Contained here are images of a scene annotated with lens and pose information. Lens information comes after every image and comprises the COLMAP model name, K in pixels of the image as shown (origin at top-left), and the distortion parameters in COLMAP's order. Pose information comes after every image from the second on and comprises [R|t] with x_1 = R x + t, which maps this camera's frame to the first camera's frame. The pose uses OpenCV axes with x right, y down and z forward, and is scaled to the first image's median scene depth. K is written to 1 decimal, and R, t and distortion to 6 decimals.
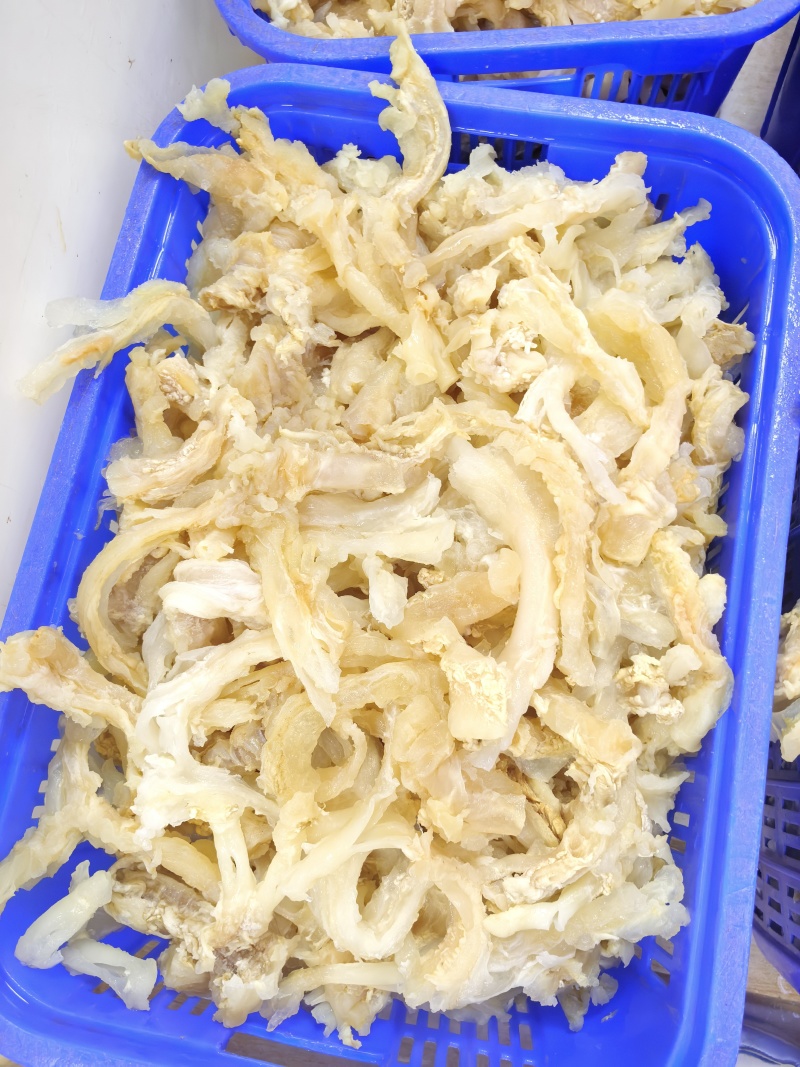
lens RADIAL K [[897.5, 0, 400.0], [0, 897.5, 533.5], [0, 0, 1]] dist [0.000722, -0.002589]
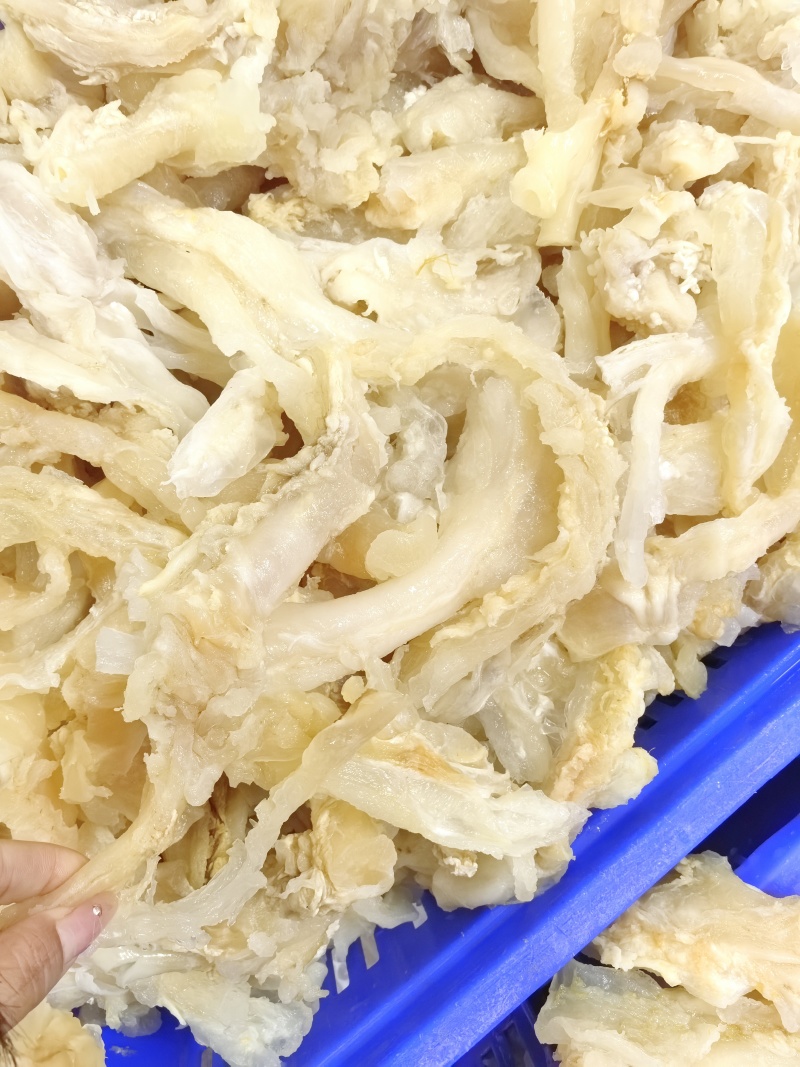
lens RADIAL K [[941.6, 0, 400.0], [0, 941.6, 533.5], [0, 0, 1]] dist [-0.029315, 0.005902]
pose [[0.745267, 0.648453, 0.155194, 0.006354], [-0.666269, 0.733248, 0.135770, -0.037068], [-0.025755, -0.204586, 0.978510, 0.333738]]
